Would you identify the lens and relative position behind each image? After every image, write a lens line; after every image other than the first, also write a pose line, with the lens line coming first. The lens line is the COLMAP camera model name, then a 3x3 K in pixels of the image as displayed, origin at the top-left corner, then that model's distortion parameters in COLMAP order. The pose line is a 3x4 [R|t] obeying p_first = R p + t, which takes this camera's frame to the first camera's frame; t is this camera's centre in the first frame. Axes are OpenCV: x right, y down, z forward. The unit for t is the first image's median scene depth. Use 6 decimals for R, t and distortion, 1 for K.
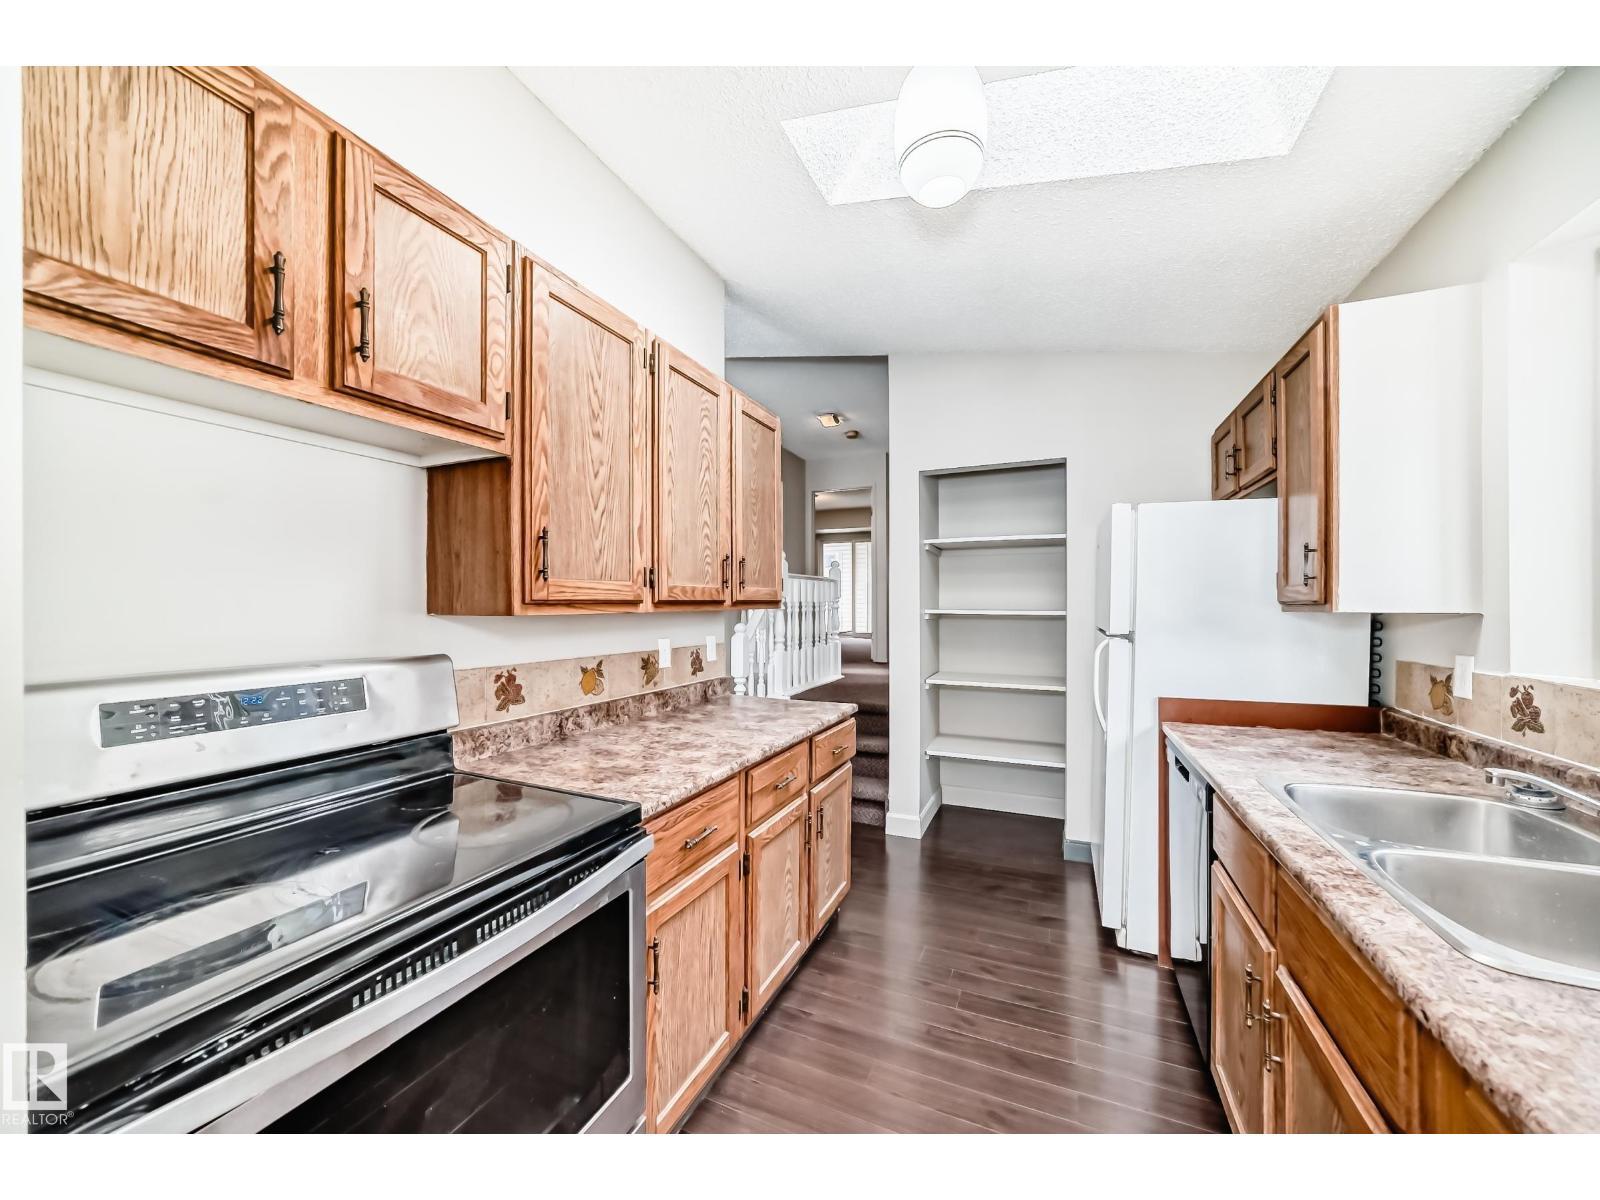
lens RADIAL K [[573.5, 0, 807.9], [0, 573.5, 601.2], [0, 0, 1]] dist [-0.027179, 0.008229]
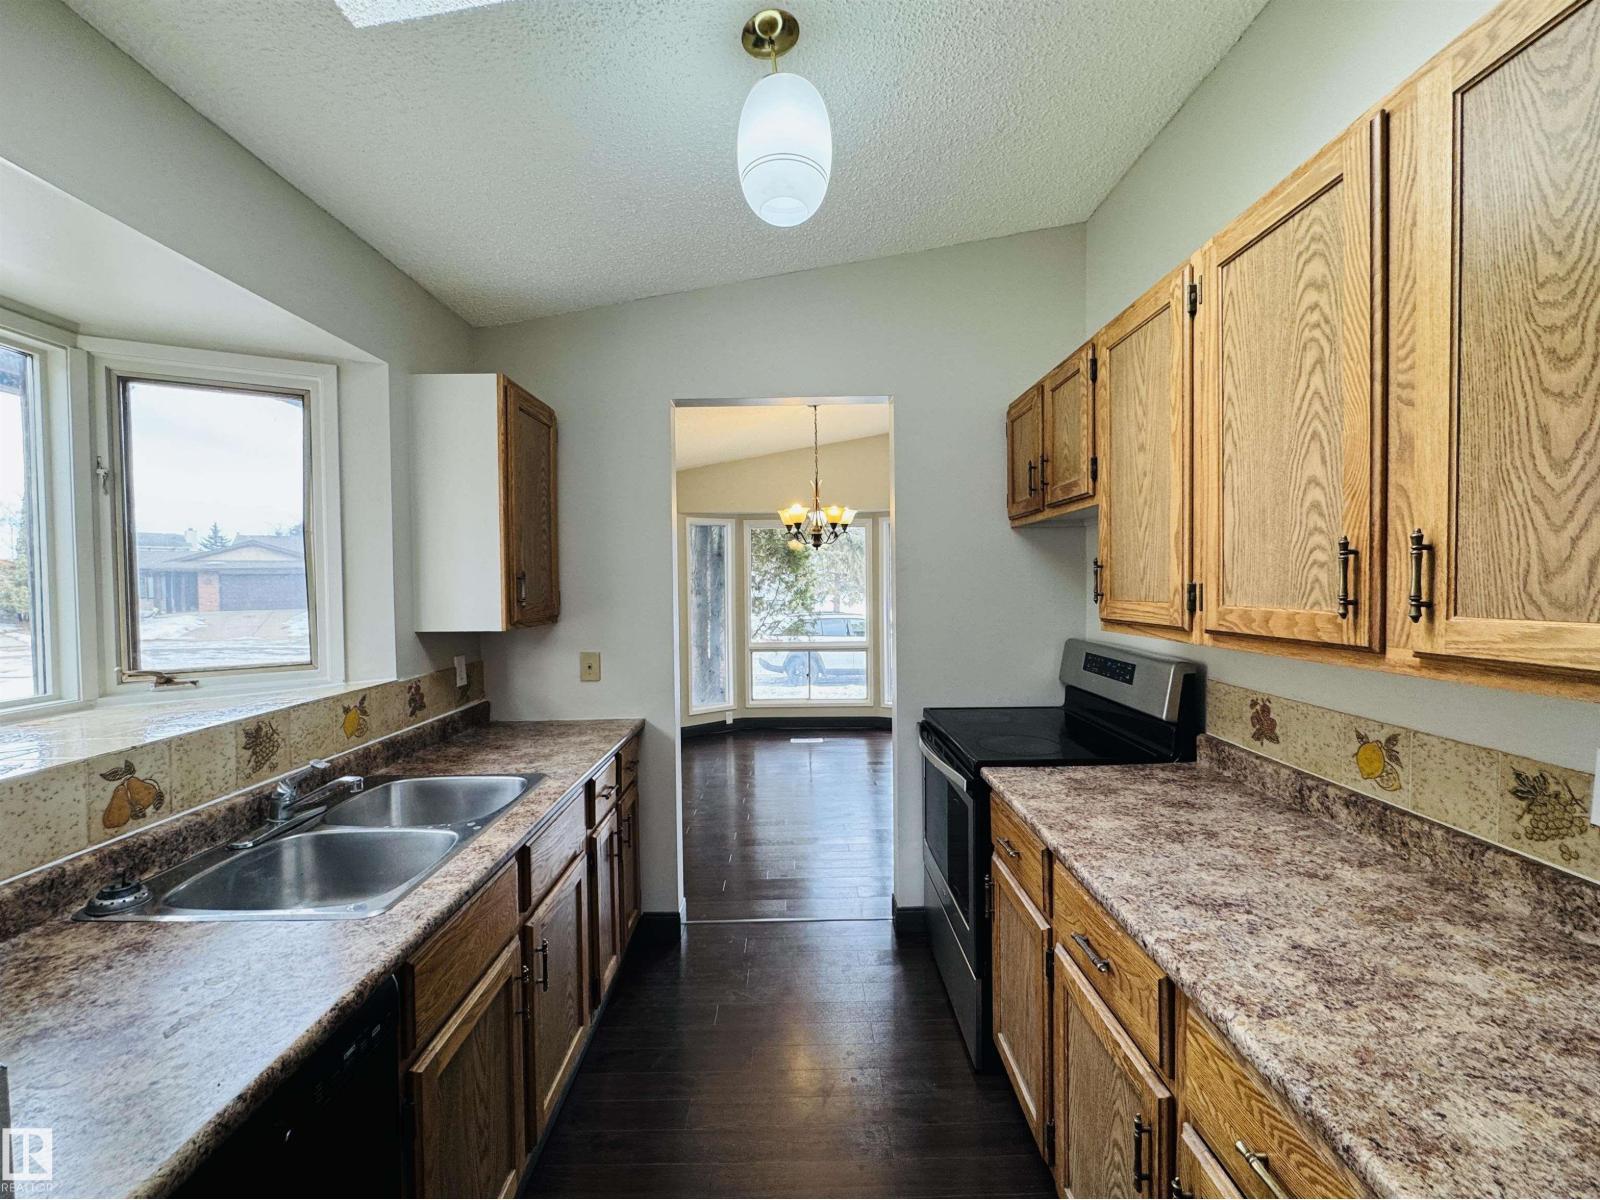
lens RADIAL K [[656.5, 0, 797.4], [0, 656.5, 600.6], [0, 0, 1]] dist [-0.002141, -0.000628]
pose [[-0.916339, 0.023893, -0.399689, 0.499257], [0.015617, 0.999591, 0.023951, -0.062371], [0.400098, 0.015706, -0.916338, 1.506001]]
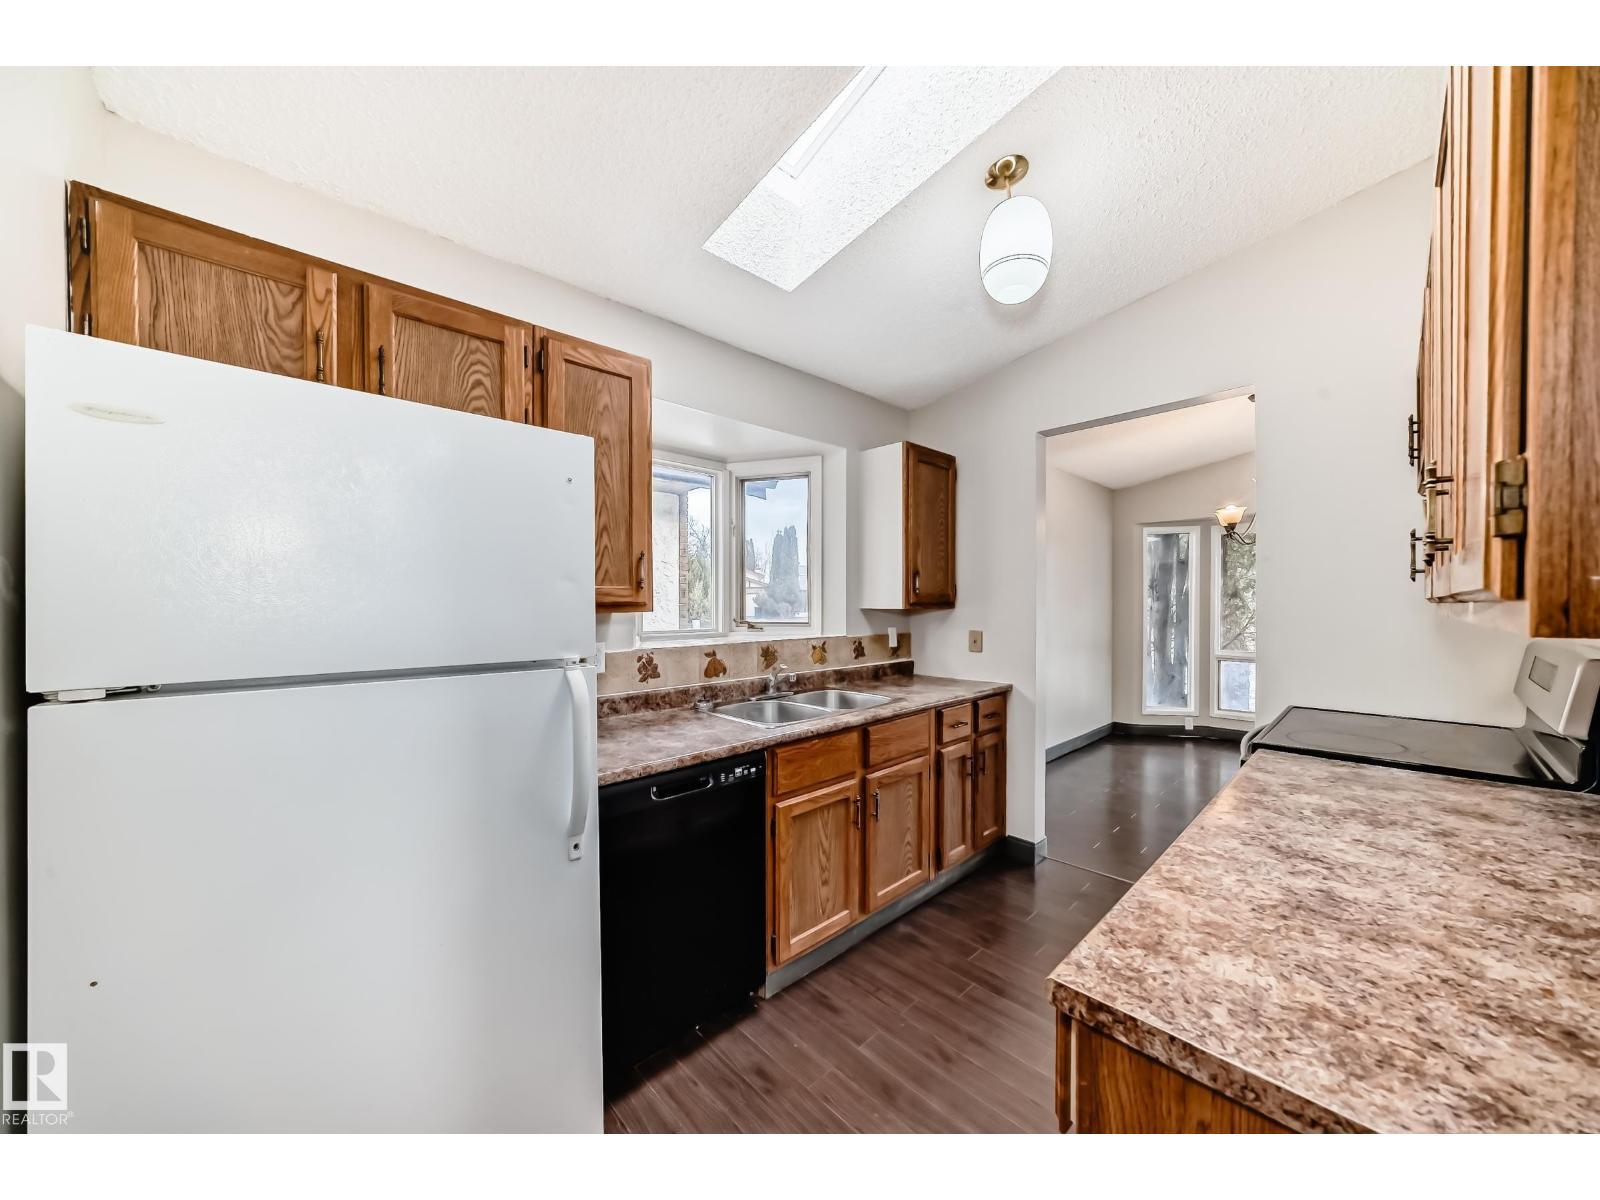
lens RADIAL K [[575.8, 0, 807.6], [0, 575.8, 615.3], [0, 0, 1]] dist [-0.028055, 0.009117]
pose [[-0.919431, -0.005145, 0.393219, 0.115871], [0.001604, 0.999857, 0.016834, 0.006095], [-0.393249, 0.016108, -0.919291, 1.782390]]
